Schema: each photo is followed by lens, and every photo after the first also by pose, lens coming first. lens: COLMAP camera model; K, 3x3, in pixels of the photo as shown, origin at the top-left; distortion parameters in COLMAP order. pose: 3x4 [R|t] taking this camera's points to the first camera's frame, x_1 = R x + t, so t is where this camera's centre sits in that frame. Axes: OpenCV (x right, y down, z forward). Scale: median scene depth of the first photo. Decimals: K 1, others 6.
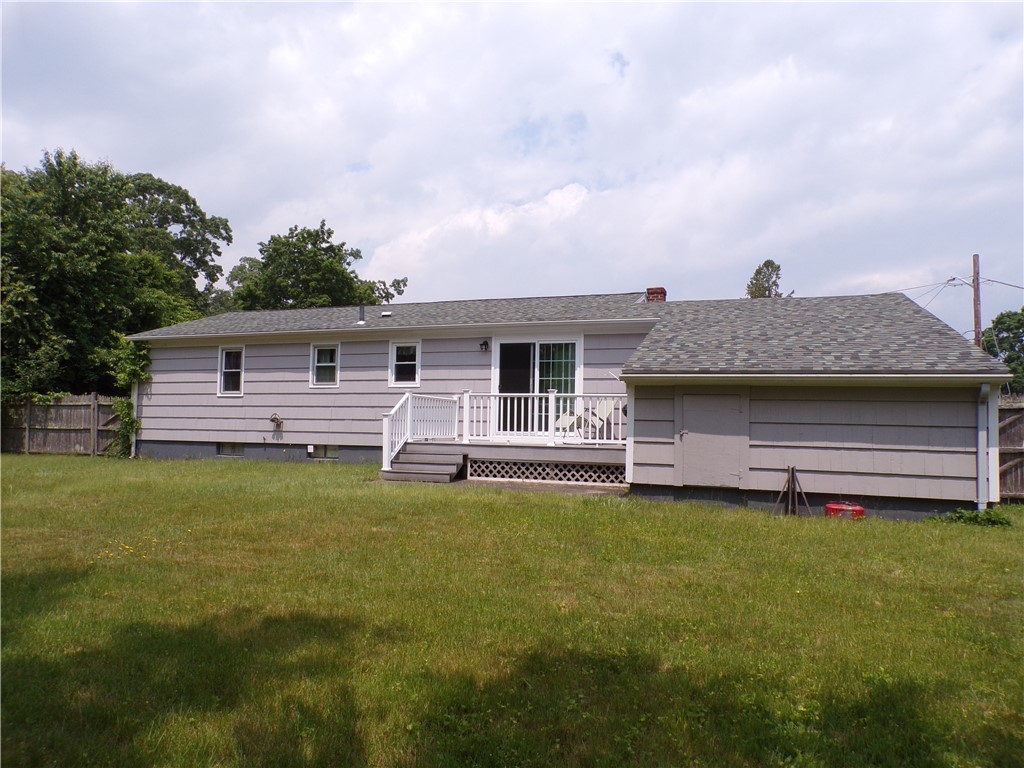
lens RADIAL K [[706.7, 0, 511.3], [0, 706.7, 406.2], [0, 0, 1]] dist [-0.036654, 0.076766]
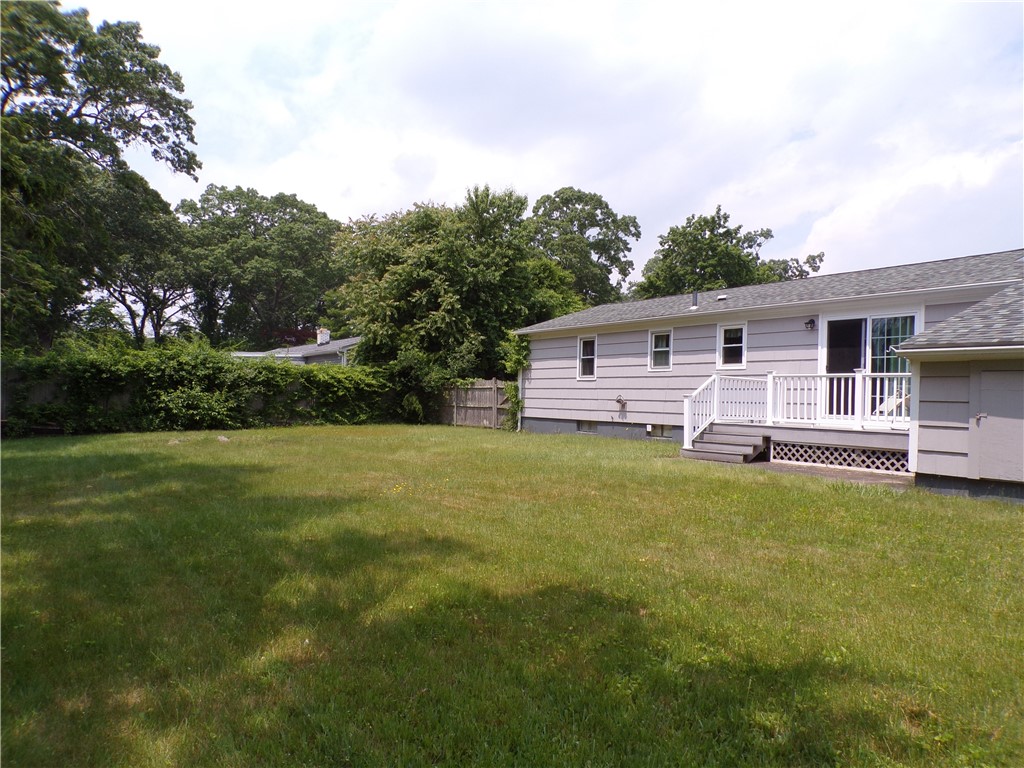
lens RADIAL K [[706.7, 0, 511.3], [0, 706.7, 406.2], [0, 0, 1]] dist [-0.036654, 0.076766]
pose [[0.823610, 0.012186, -0.567025, 0.144241], [-0.000087, 0.999772, 0.021359, 0.003827], [0.567156, -0.017542, 0.823423, -0.009086]]
